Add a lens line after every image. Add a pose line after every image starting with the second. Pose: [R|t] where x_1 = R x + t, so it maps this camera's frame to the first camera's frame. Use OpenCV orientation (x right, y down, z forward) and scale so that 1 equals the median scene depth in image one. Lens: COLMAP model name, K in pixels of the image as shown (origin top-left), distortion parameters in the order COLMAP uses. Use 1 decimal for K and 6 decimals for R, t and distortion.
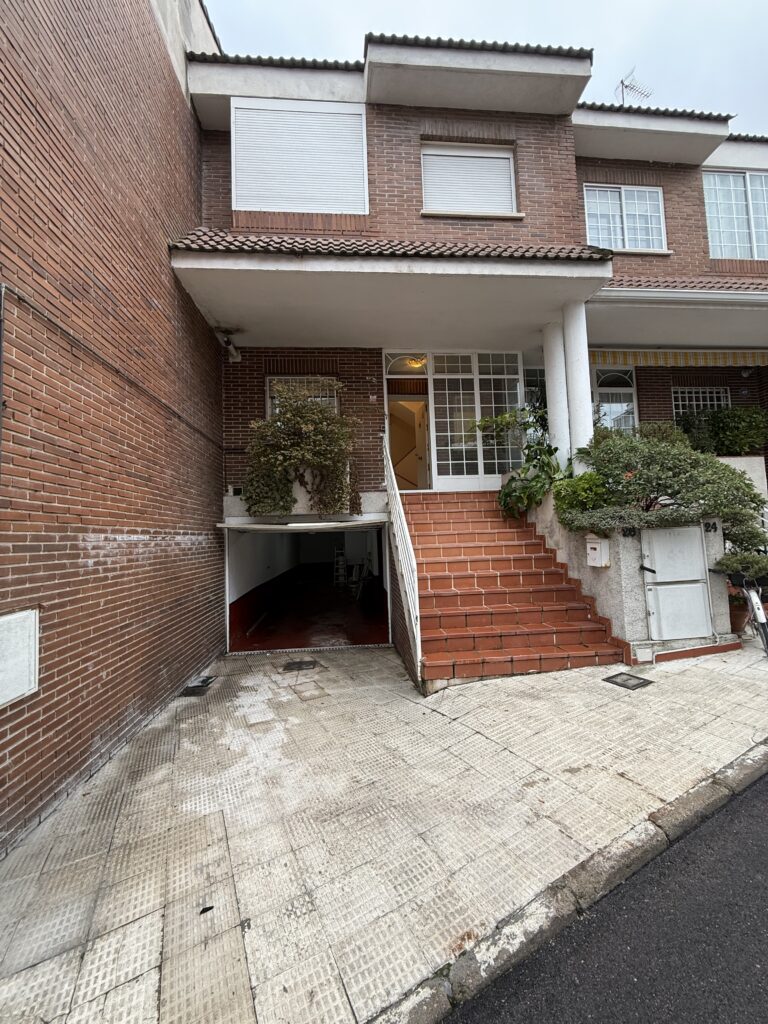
lens RADIAL K [[408.2, 0, 382.1], [0, 408.2, 511.0], [0, 0, 1]] dist [0.000149, -0.000588]
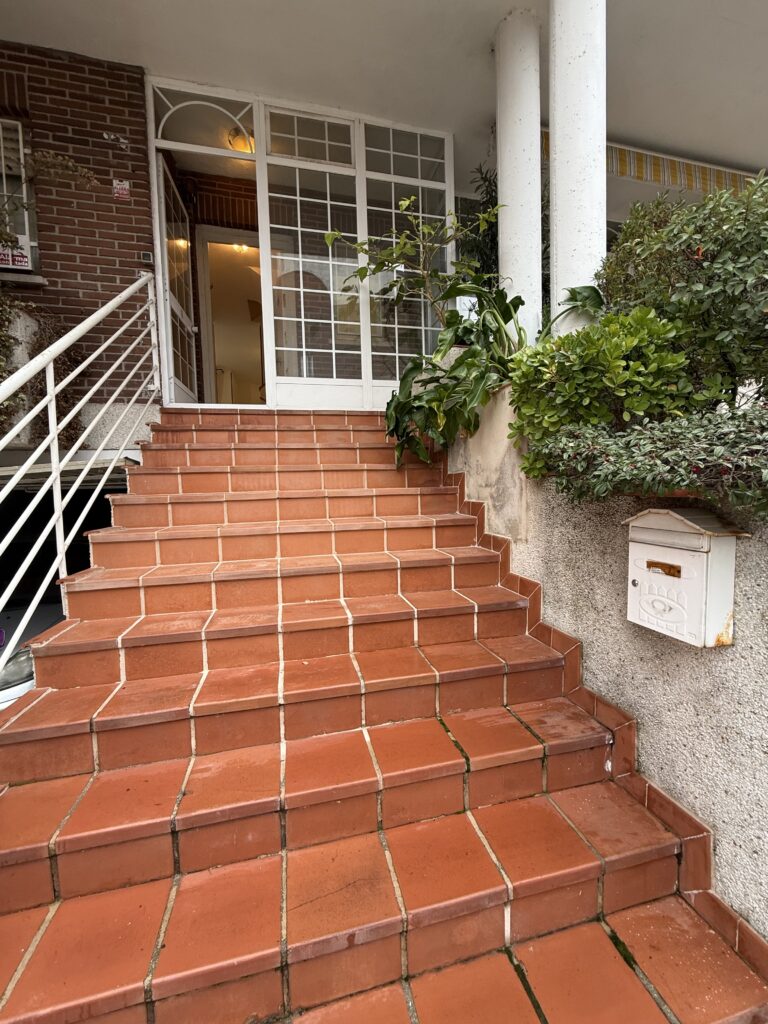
lens RADIAL K [[408.2, 0, 381.2], [0, 408.2, 511.5], [0, 0, 1]] dist [0.000149, -0.000588]
pose [[0.989713, 0.000530, 0.143063, 0.237056], [-0.015888, 0.994215, 0.106229, 0.025182], [-0.142179, -0.107409, 0.983996, 0.607149]]
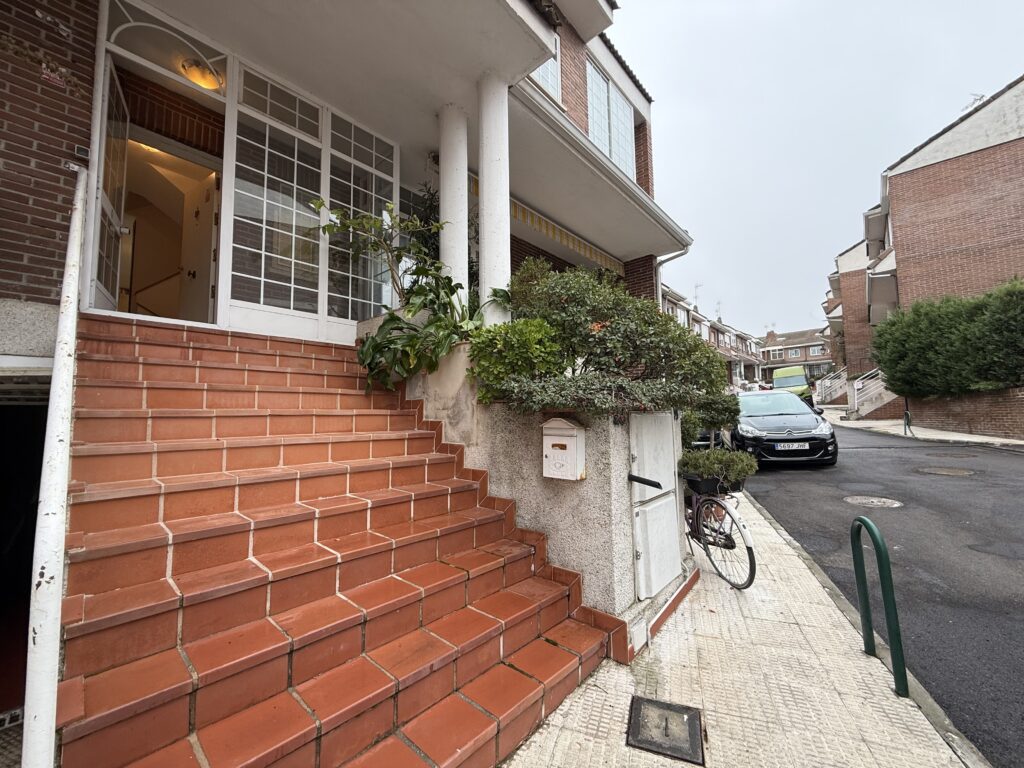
lens RADIAL K [[408.2, 0, 513.3], [0, 408.2, 385.3], [0, 0, 1]] dist [0.000149, -0.000588]
pose [[0.733797, 0.078488, 0.674819, 0.076097], [-0.053600, 0.996896, -0.057664, 0.035968], [-0.677251, 0.006144, 0.735727, 0.501465]]
